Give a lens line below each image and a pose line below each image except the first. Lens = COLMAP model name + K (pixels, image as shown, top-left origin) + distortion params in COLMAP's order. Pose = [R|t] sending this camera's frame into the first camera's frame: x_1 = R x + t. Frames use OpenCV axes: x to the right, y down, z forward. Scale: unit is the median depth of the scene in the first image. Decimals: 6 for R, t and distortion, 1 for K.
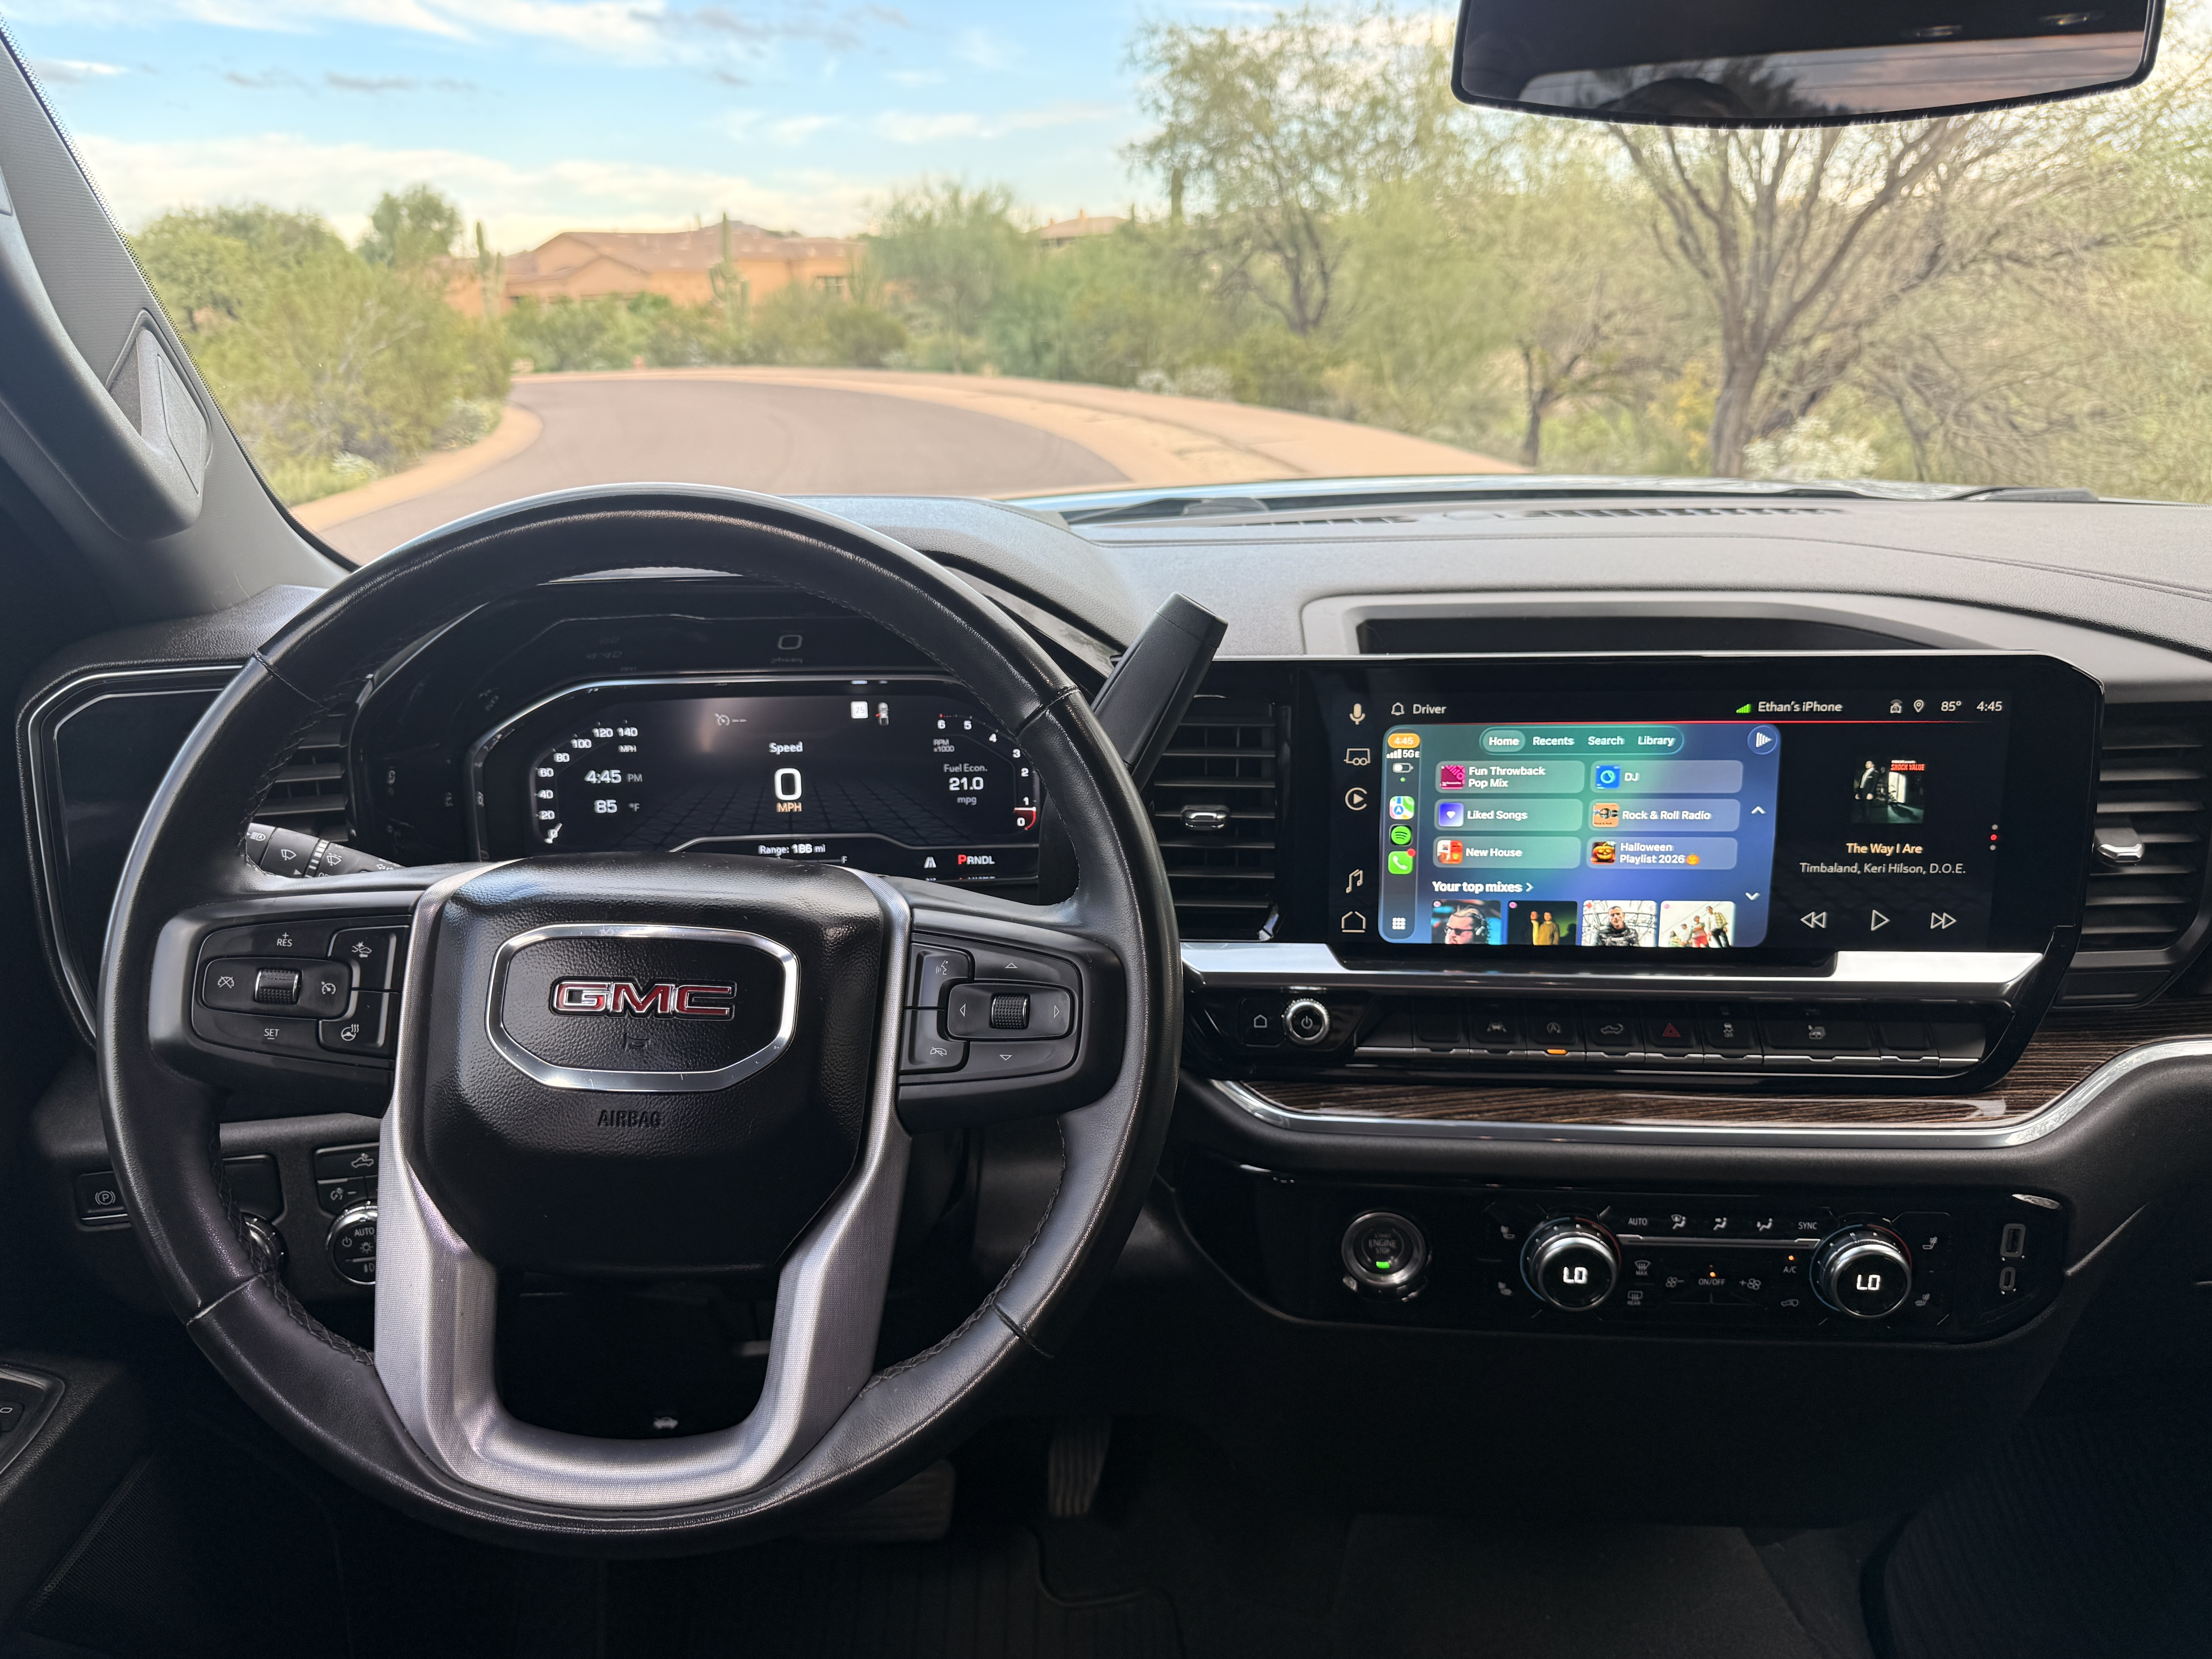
lens RADIAL K [[1597.9, 0, 1106.0], [0, 1597.9, 829.5], [0, 0, 1]] dist [0.048371, -0.085359]
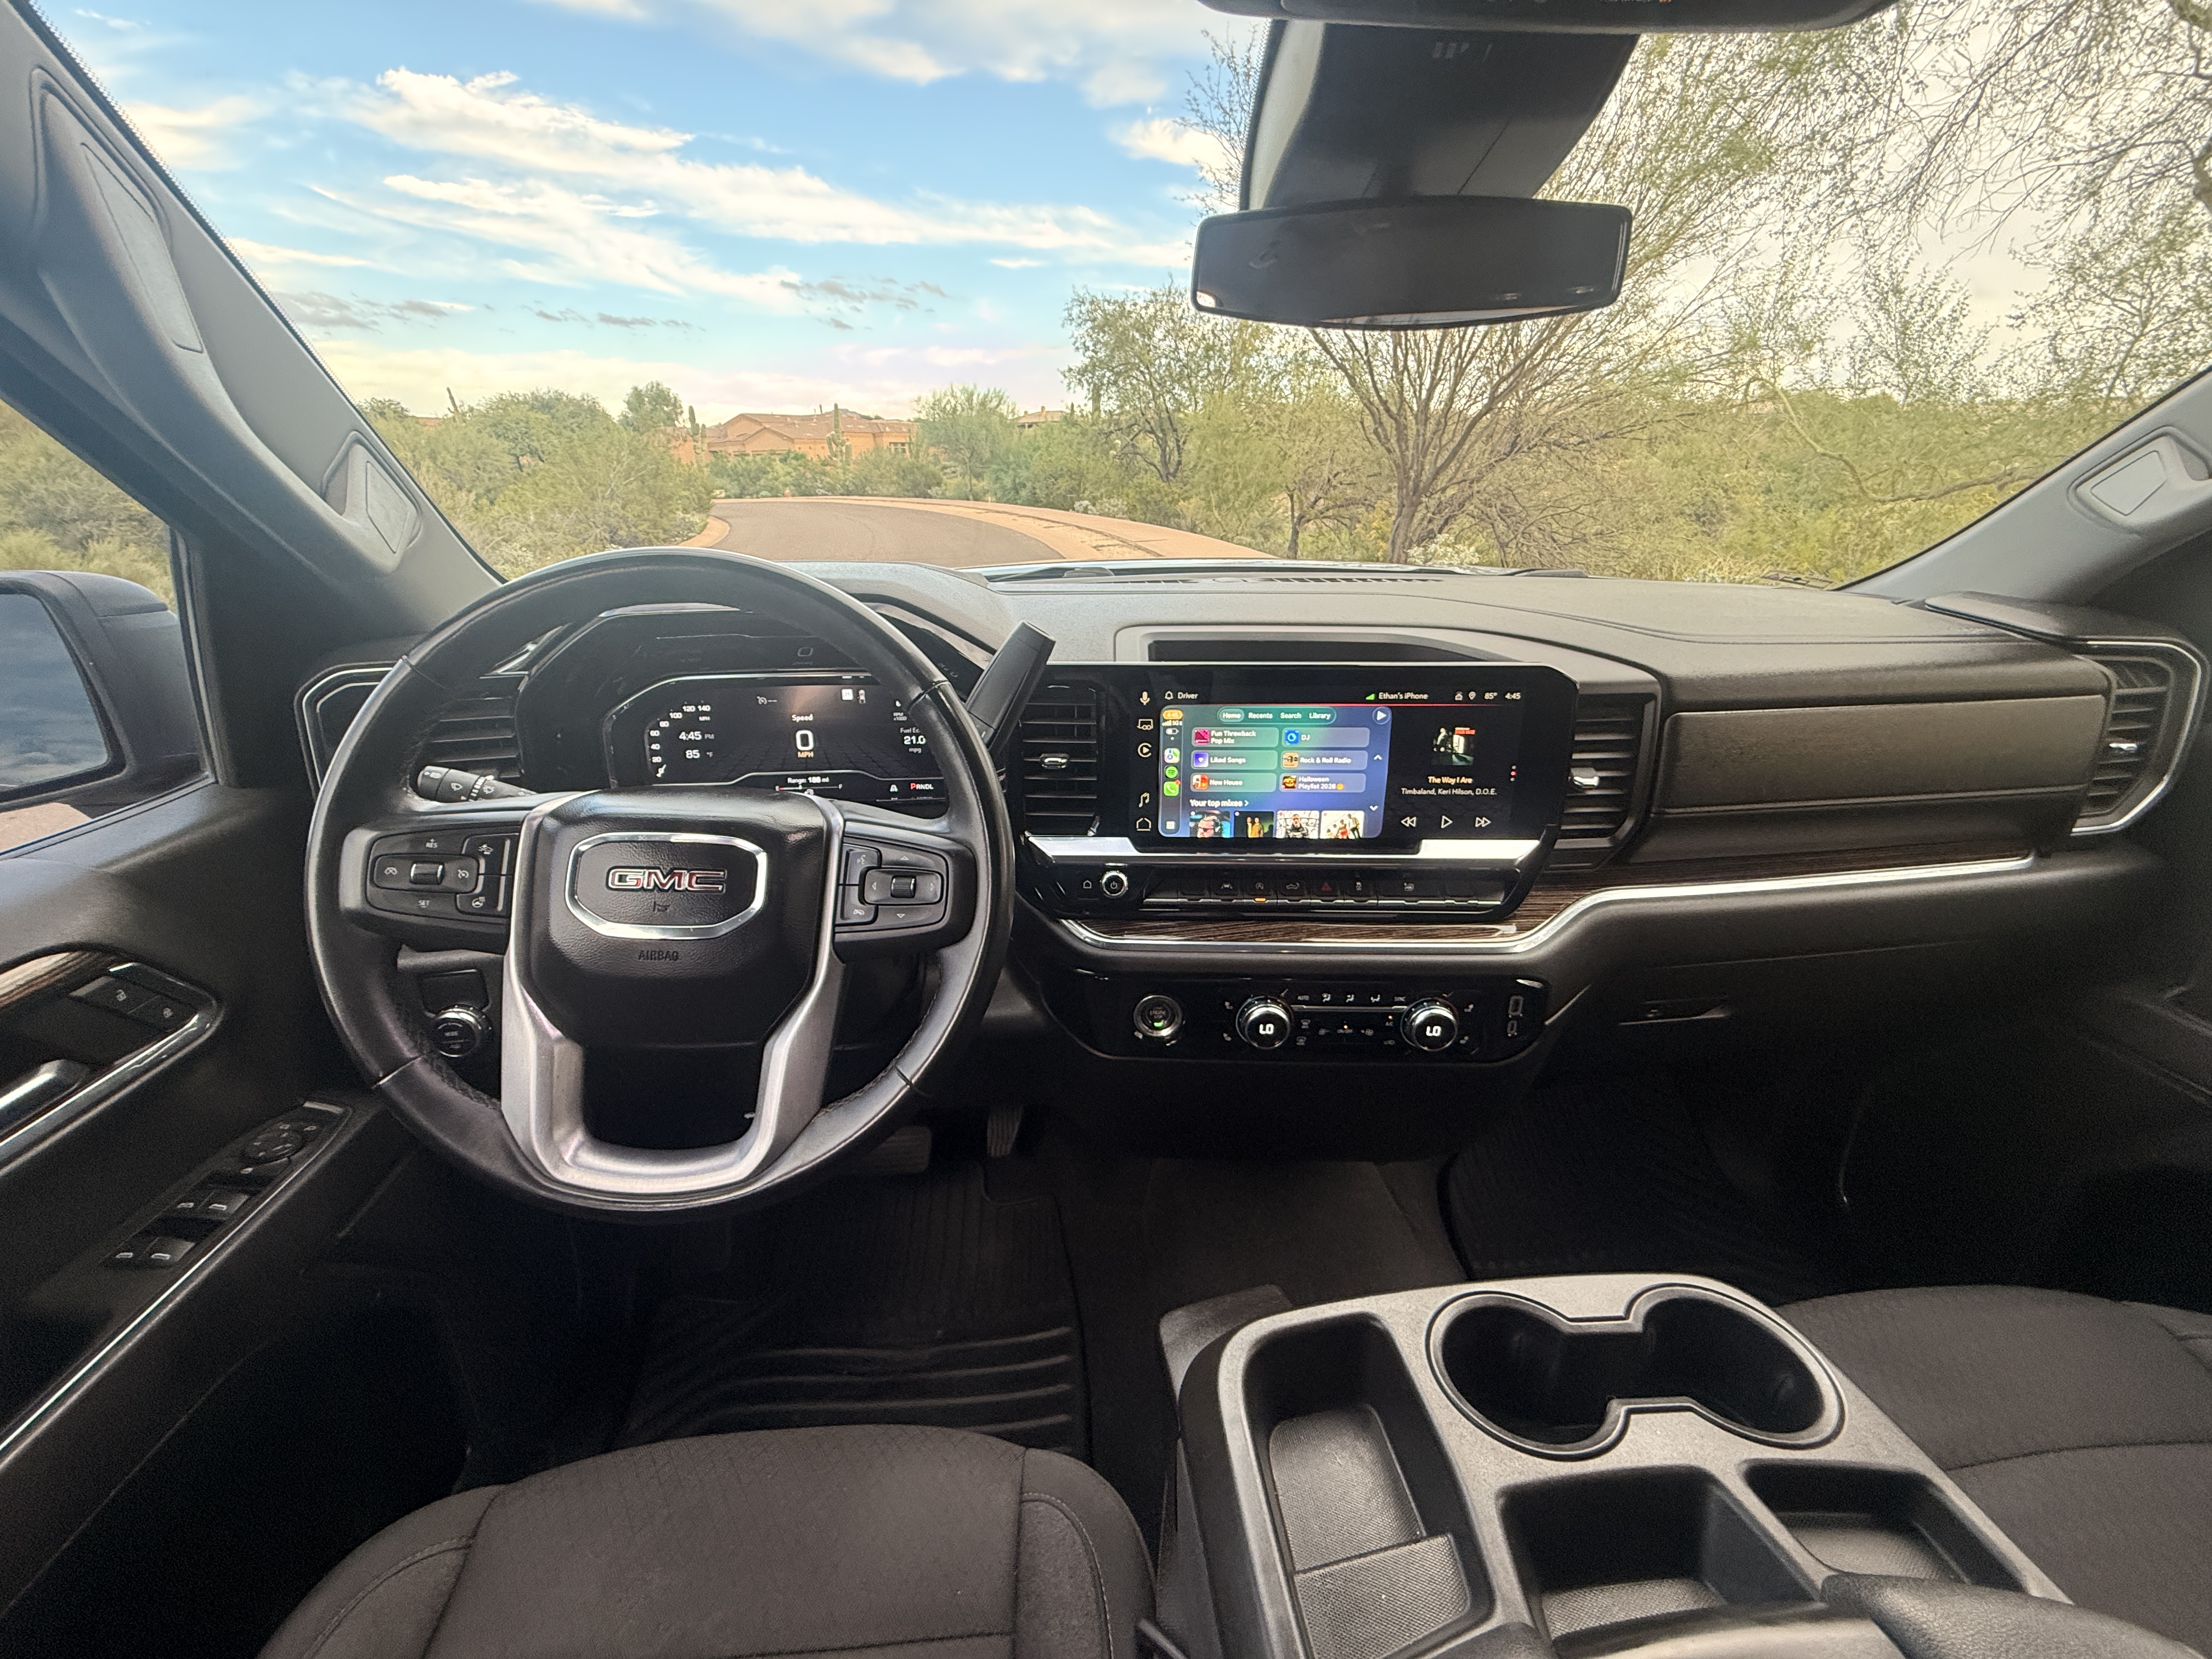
lens RADIAL K [[883.7, 0, 1106.0], [0, 883.7, 829.5], [0, 0, 1]] dist [0.001659, -0.000449]
pose [[0.998596, -0.004090, 0.052815, 0.067838], [0.000046, 0.997081, 0.076345, -0.007259], [-0.052973, -0.076235, 0.995682, 0.080850]]
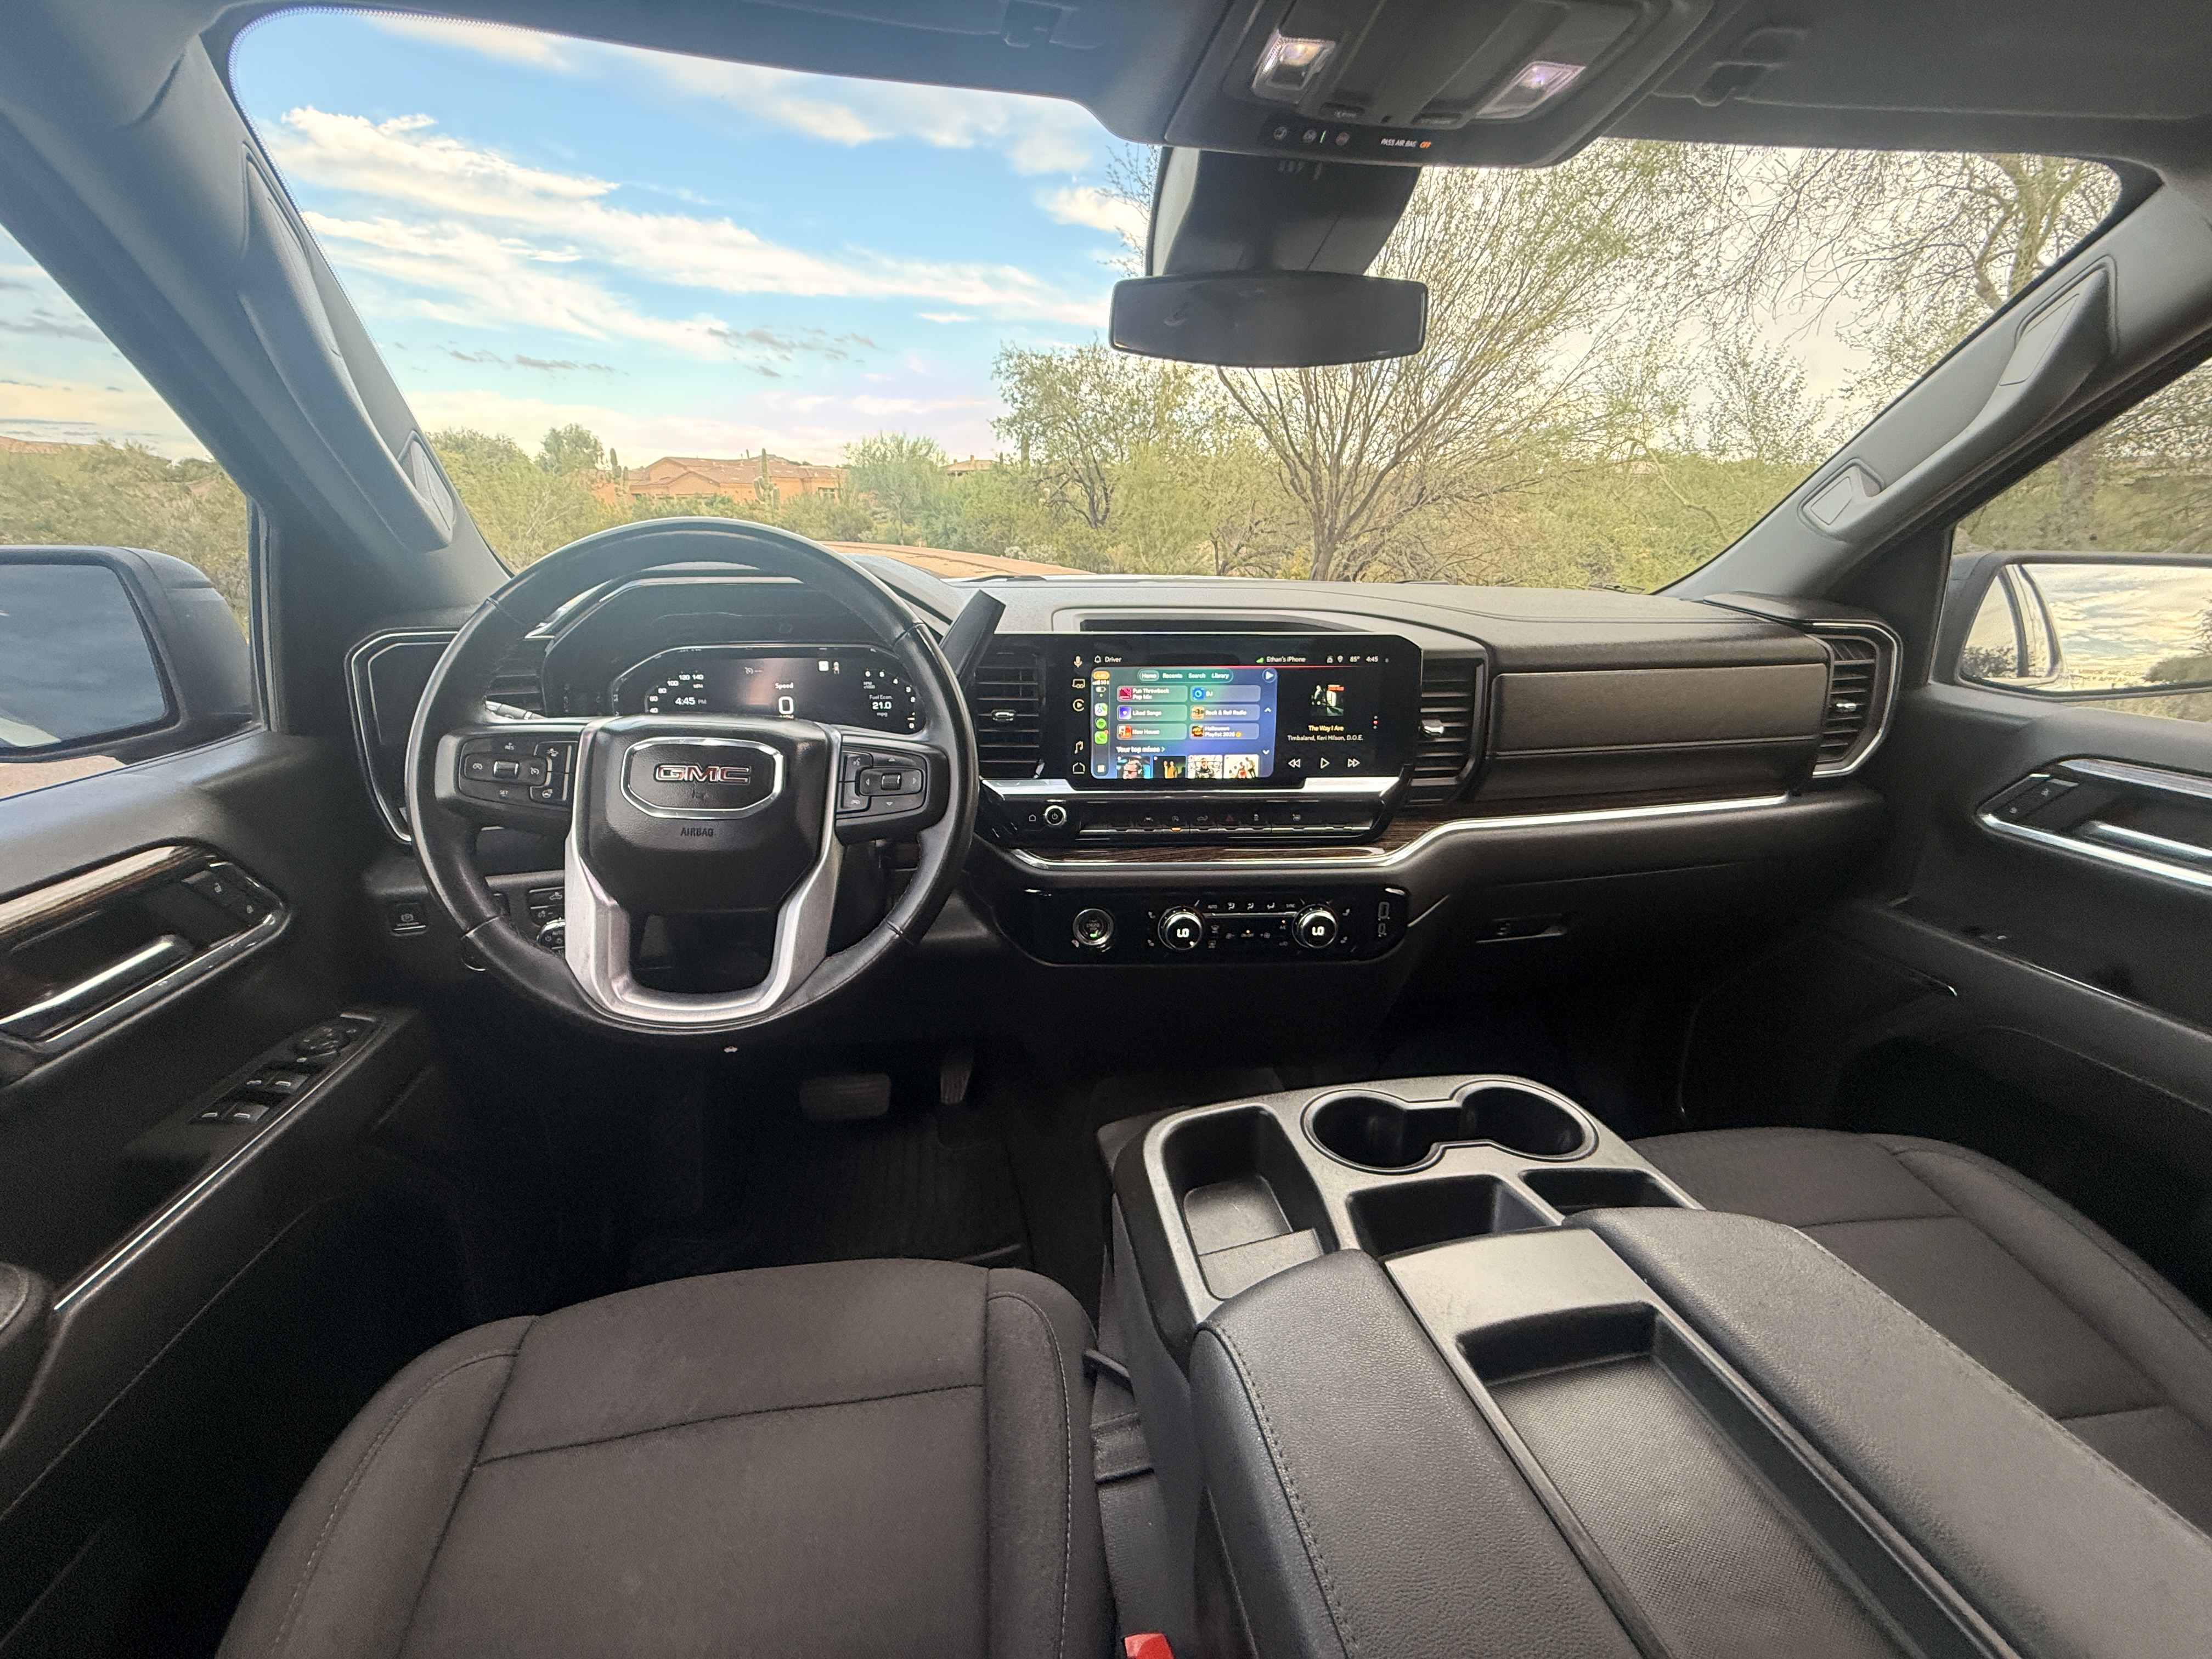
lens RADIAL K [[883.7, 0, 1106.0], [0, 883.7, 829.5], [0, 0, 1]] dist [0.001659, -0.000449]
pose [[0.991753, -0.015860, 0.127176, 0.047415], [0.012289, 0.999509, 0.028810, 0.104127], [-0.127571, -0.027010, 0.991462, -0.109780]]
